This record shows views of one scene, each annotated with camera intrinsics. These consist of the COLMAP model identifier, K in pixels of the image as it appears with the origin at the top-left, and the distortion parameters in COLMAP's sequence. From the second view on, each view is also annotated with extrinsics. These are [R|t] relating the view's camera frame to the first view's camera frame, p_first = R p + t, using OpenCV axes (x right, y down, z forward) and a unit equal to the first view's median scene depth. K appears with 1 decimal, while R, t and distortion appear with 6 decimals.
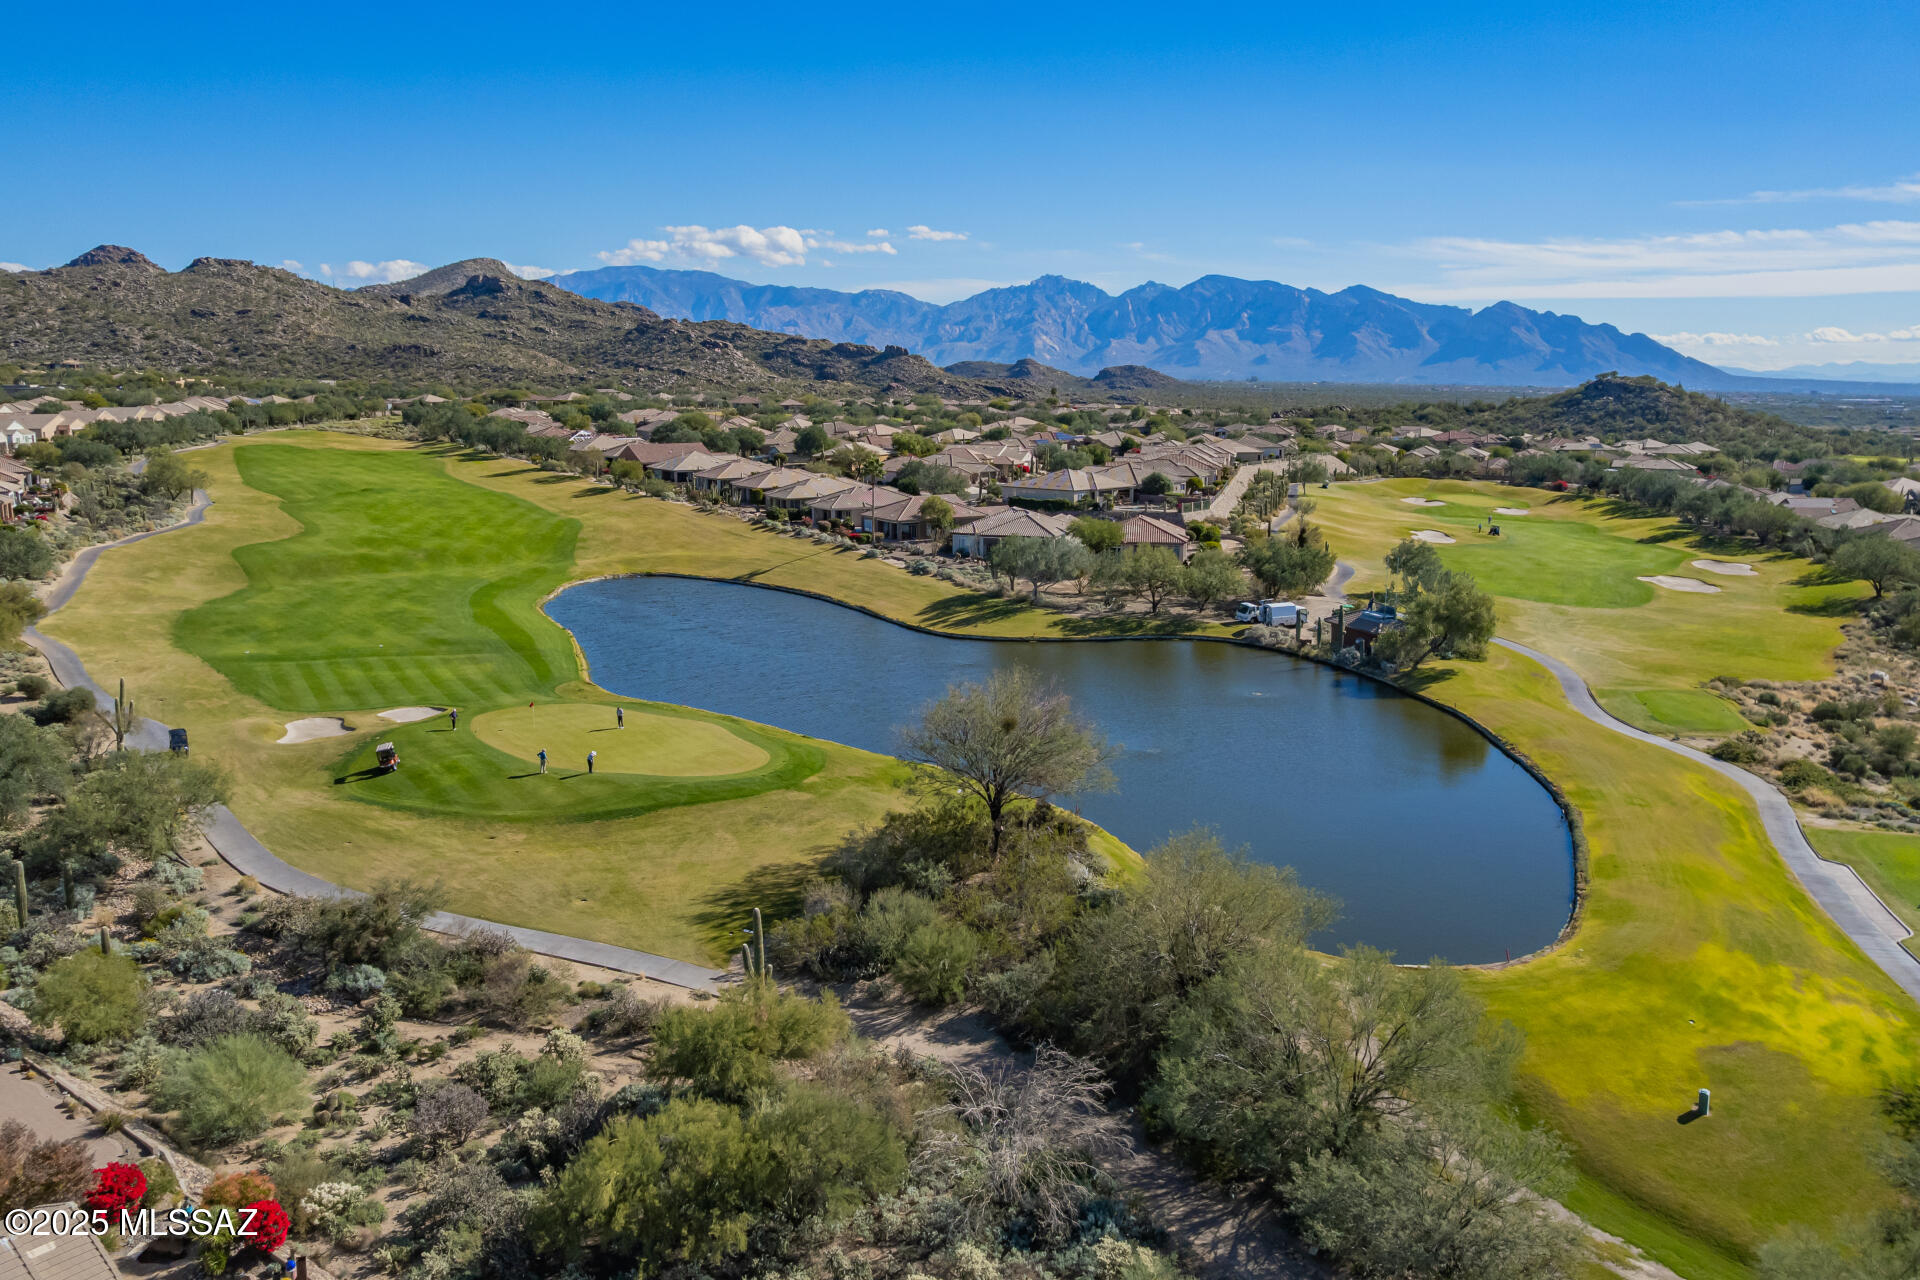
lens RADIAL K [[1504.1, 0, 957.5], [0, 1504.1, 640.3], [0, 0, 1]] dist [-0.067926, 0.043111]
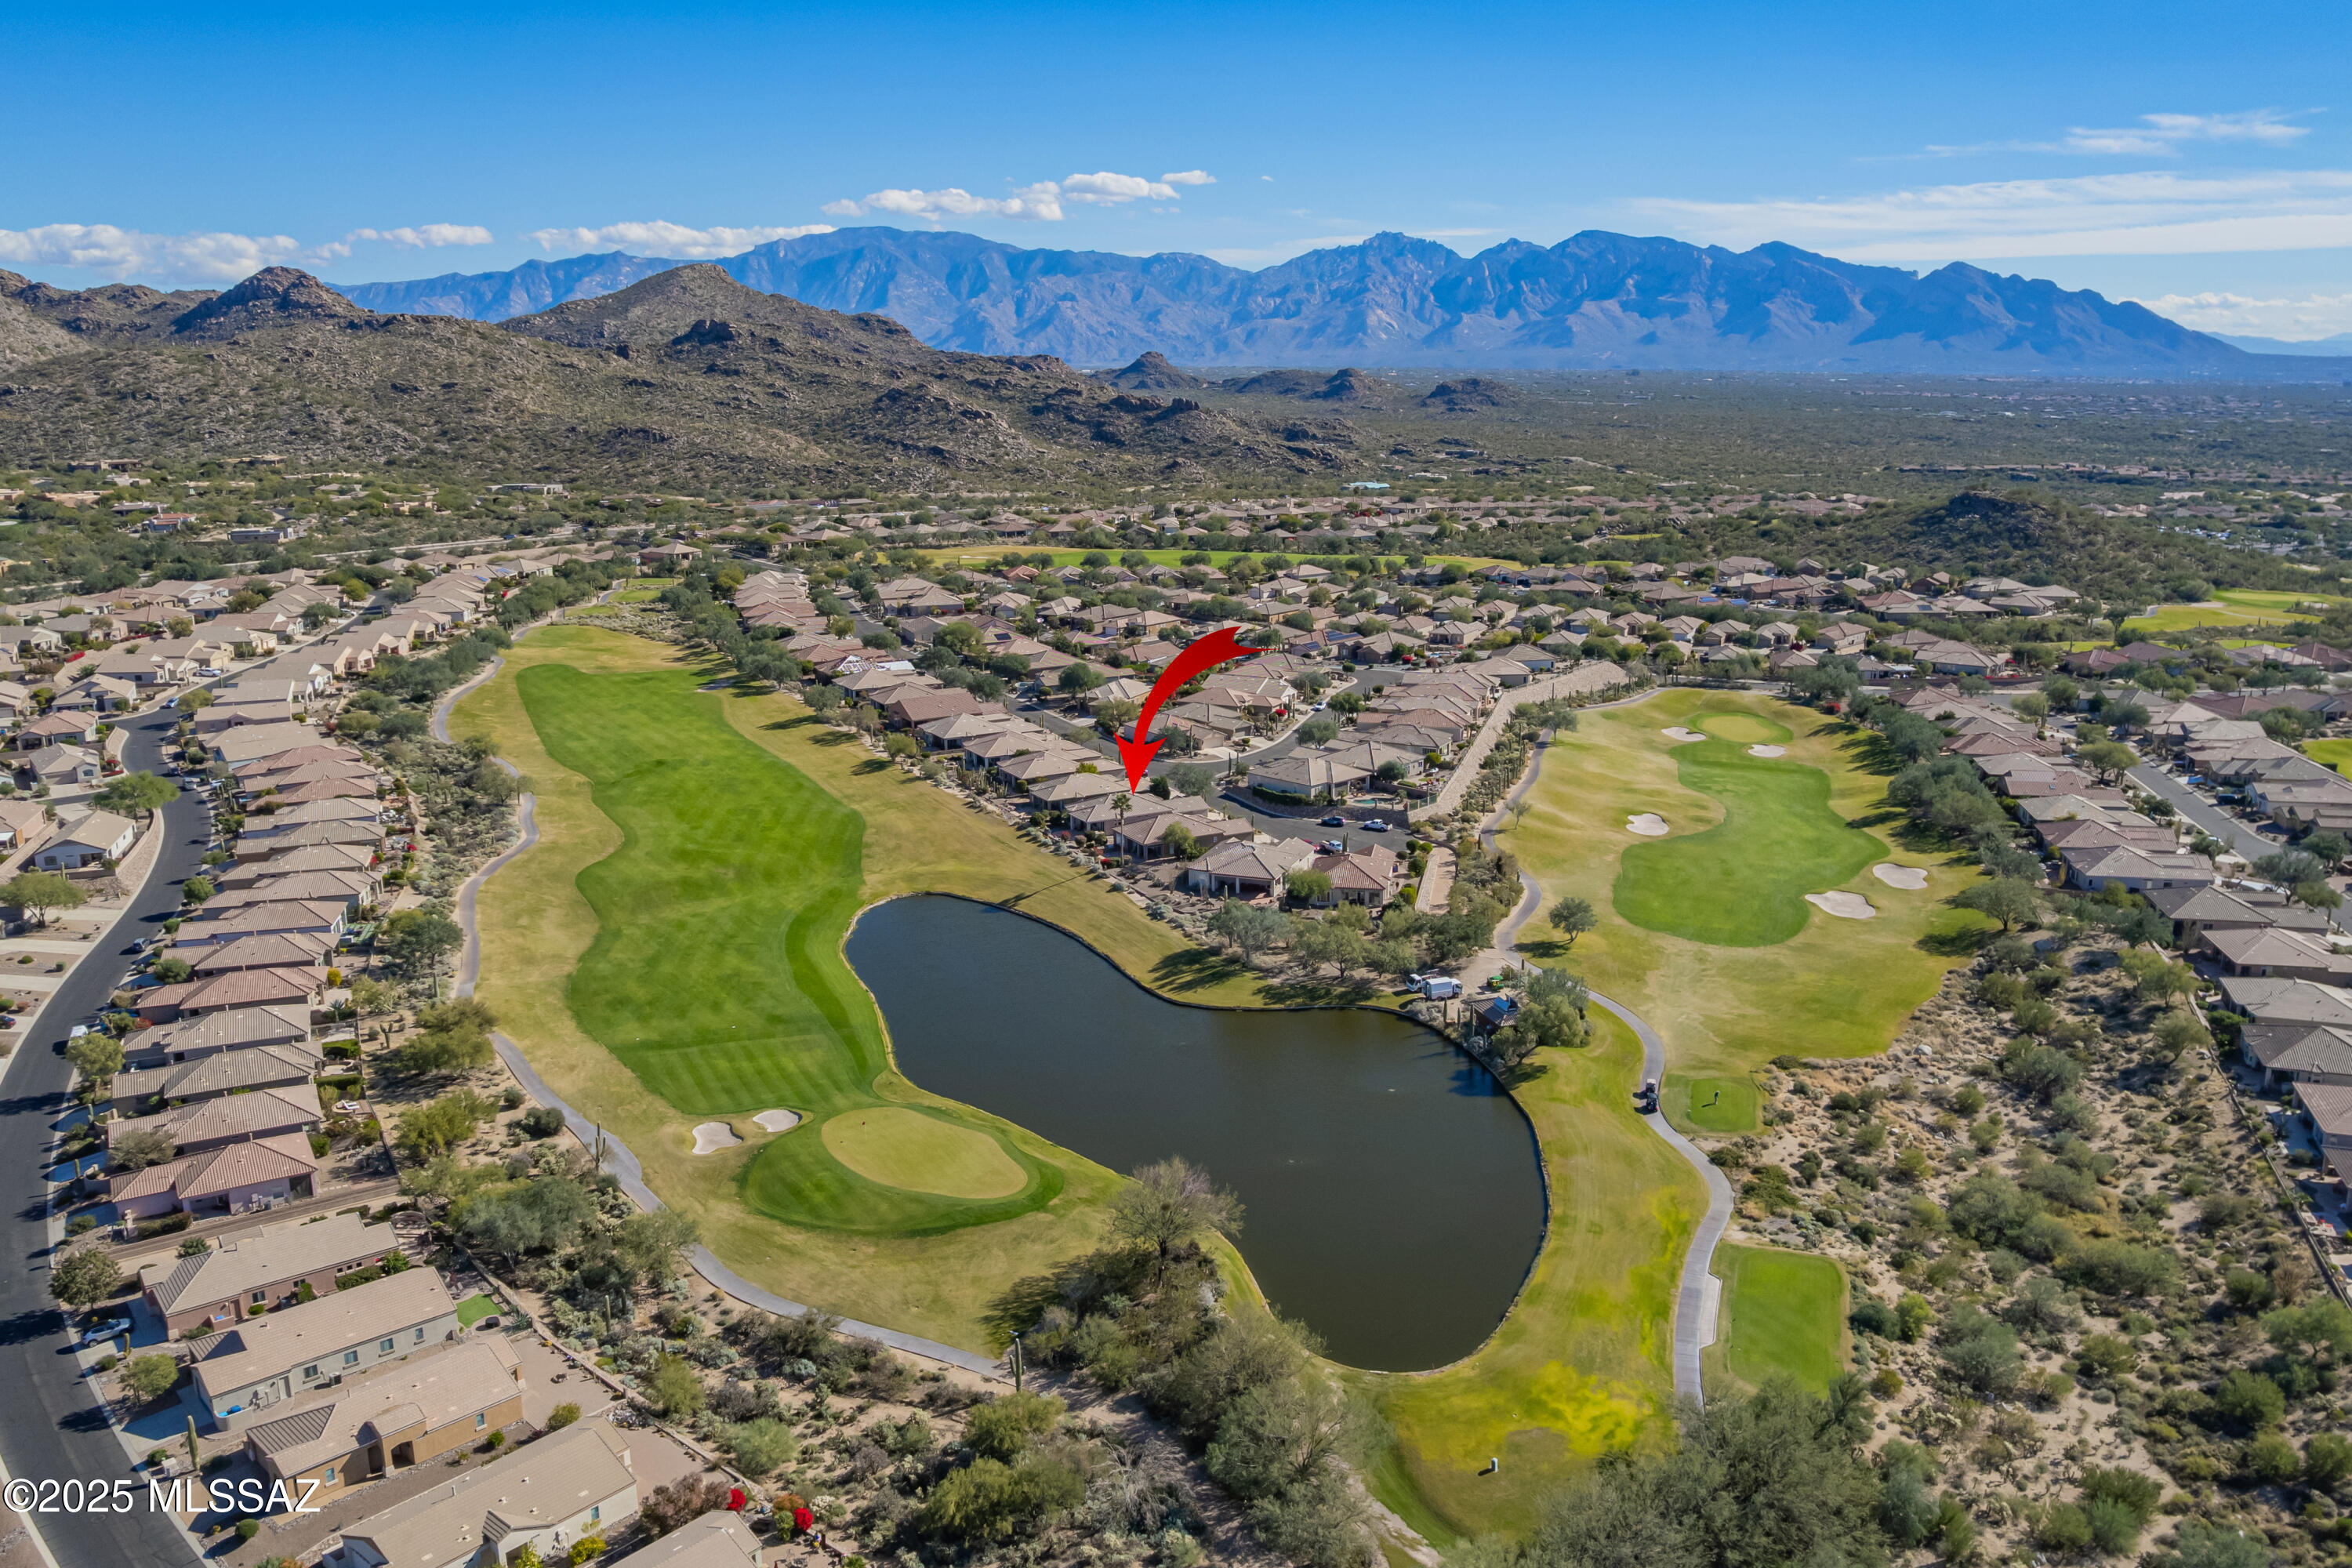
lens RADIAL K [[1842.5, 0, 1174.3], [0, 1842.5, 788.2], [0, 0, 1]] dist [-0.067926, 0.043111]
pose [[0.998556, 0.001733, -0.053689, 0.068540], [0.001384, 0.998317, 0.057976, -0.239159], [0.053699, -0.057967, 0.996873, -0.458216]]
